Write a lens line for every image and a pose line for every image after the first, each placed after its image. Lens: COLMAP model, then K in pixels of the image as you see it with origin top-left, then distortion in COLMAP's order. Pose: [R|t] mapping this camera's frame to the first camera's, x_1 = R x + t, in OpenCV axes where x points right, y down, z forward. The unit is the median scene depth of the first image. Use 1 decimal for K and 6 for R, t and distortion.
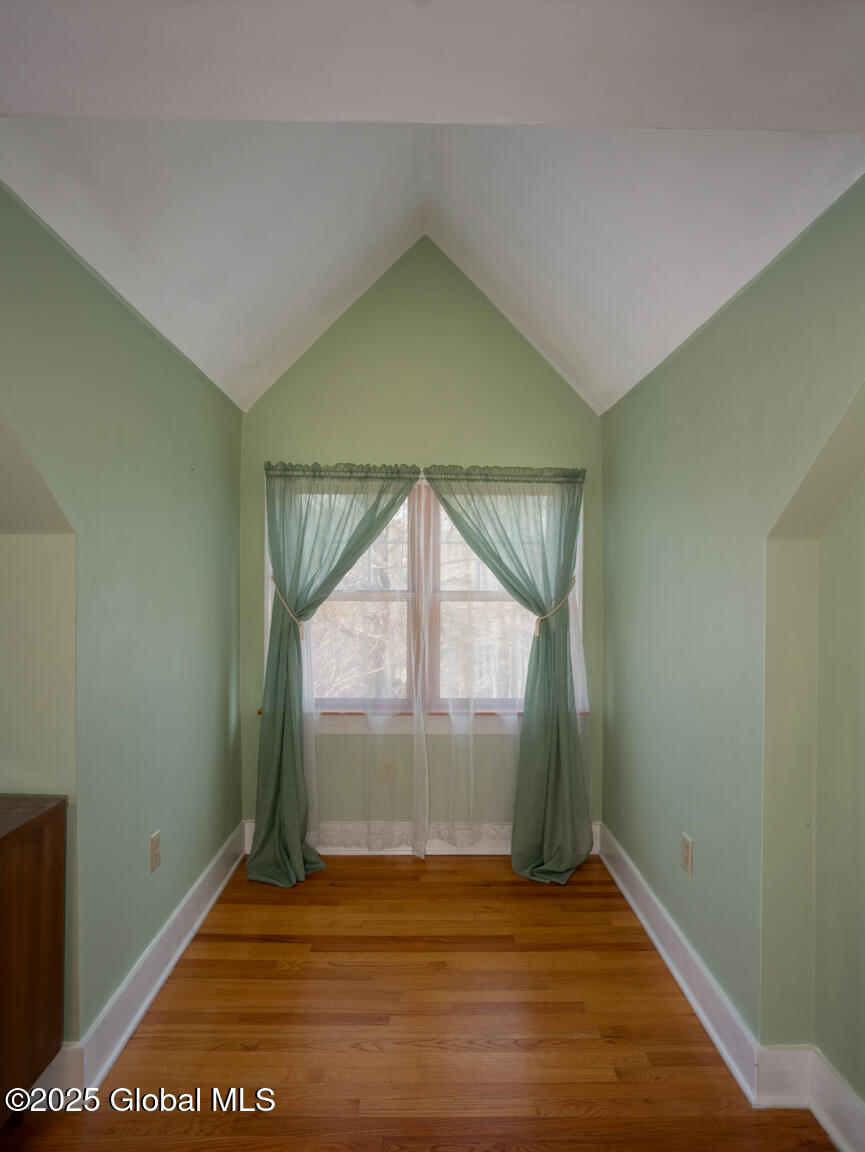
lens RADIAL K [[647.4, 0, 433.2], [0, 647.4, 581.2], [0, 0, 1]] dist [-0.043907, -0.000679]
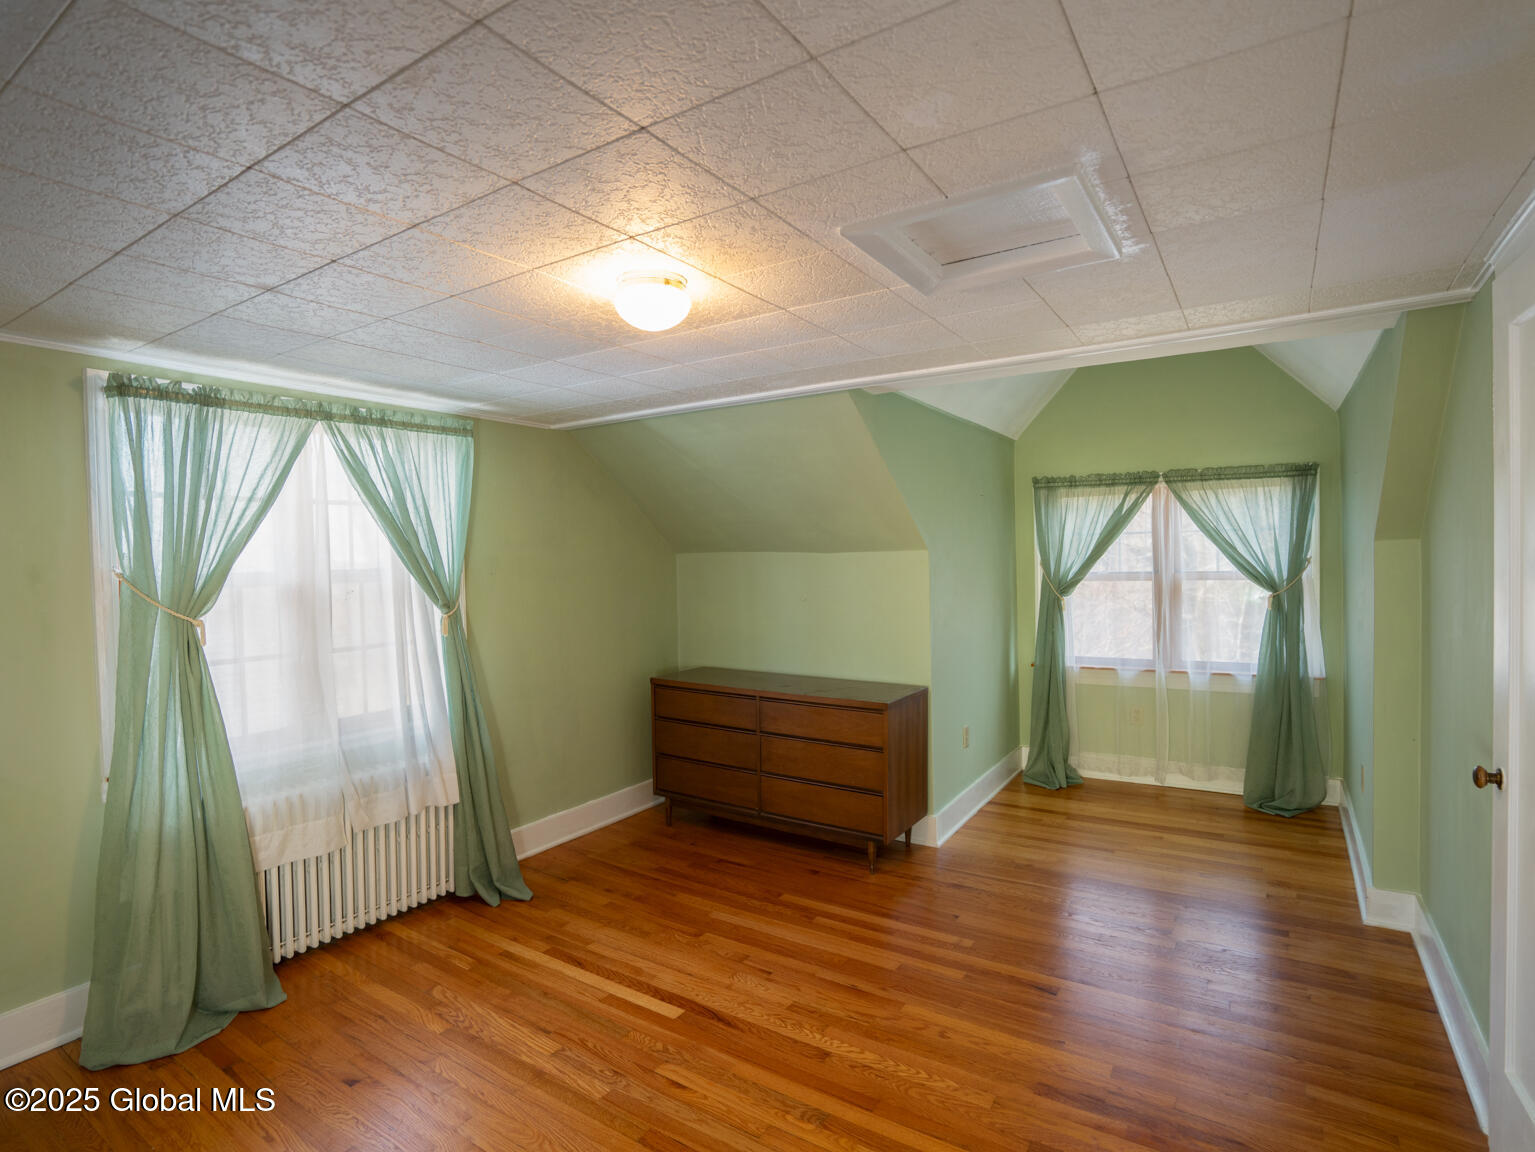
lens RADIAL K [[792.8, 0, 766.8], [0, 792.8, 572.2], [0, 0, 1]] dist [-0.057518, 0.018099]
pose [[0.828965, -0.014569, -0.559111, 0.192698], [0.026697, 0.999552, 0.013537, -0.026247], [0.558663, -0.026148, 0.828982, -0.665827]]
